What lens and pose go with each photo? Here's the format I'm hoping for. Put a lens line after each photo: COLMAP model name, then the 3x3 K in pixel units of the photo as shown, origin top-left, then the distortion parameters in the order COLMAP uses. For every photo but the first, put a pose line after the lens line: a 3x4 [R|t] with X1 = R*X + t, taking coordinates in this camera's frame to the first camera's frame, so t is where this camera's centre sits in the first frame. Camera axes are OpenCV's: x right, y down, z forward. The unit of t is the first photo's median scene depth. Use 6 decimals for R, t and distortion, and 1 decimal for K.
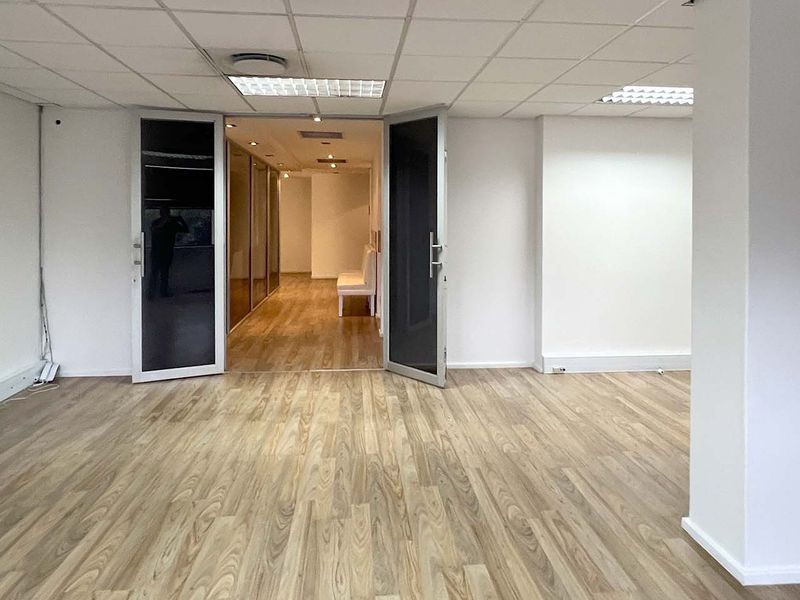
lens RADIAL K [[482.4, 0, 399.3], [0, 482.4, 299.2], [0, 0, 1]] dist [0.006246, 0.001668]
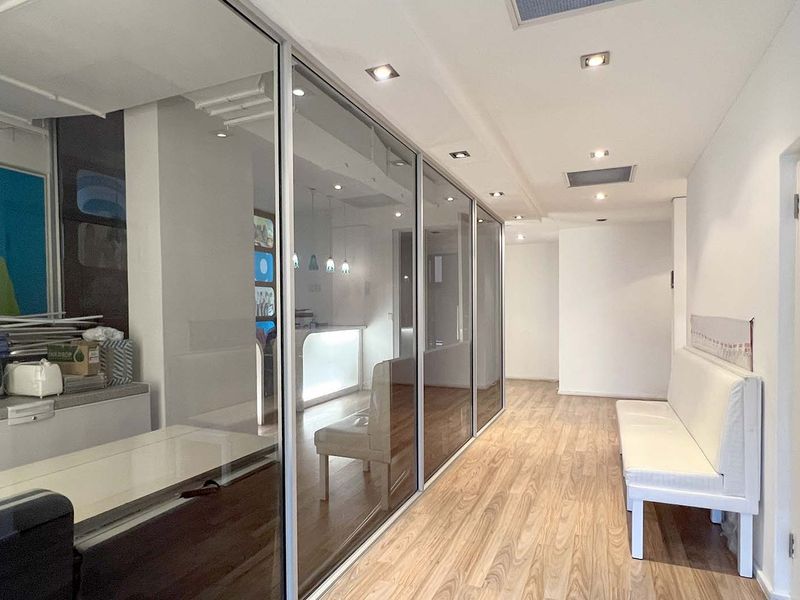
lens RADIAL K [[482.4, 0, 400.1], [0, 482.4, 298.7], [0, 0, 1]] dist [0.006246, 0.001668]
pose [[0.875997, -0.029950, -0.481386, -0.069688], [-0.062064, 0.982773, -0.174085, -0.055669], [0.478307, 0.182375, 0.859047, 0.415755]]
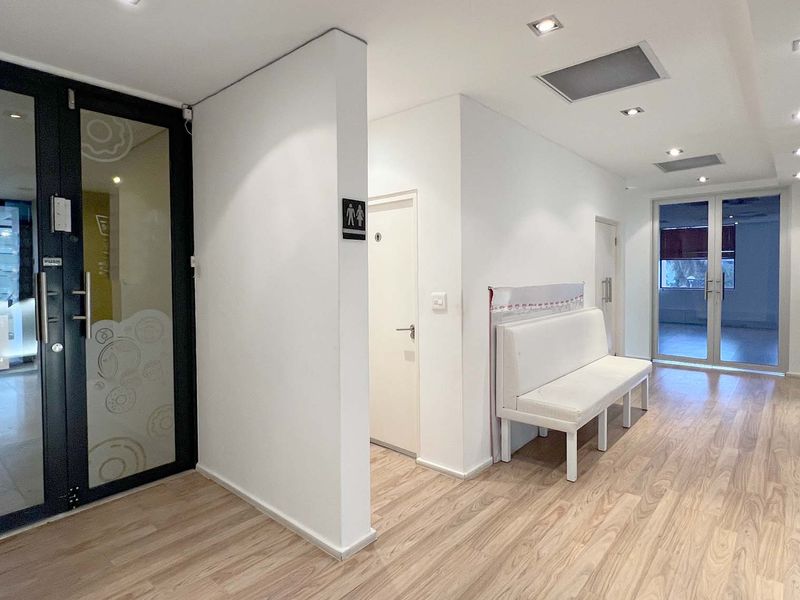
lens RADIAL K [[449.6, 0, 400.6], [0, 449.6, 295.4], [0, 0, 1]] dist [-0.002186, -0.000745]
pose [[-0.684127, -0.033889, 0.728575, -0.223805], [0.124856, 0.978733, 0.162765, -0.173679], [-0.718596, 0.202319, -0.665347, 1.089622]]
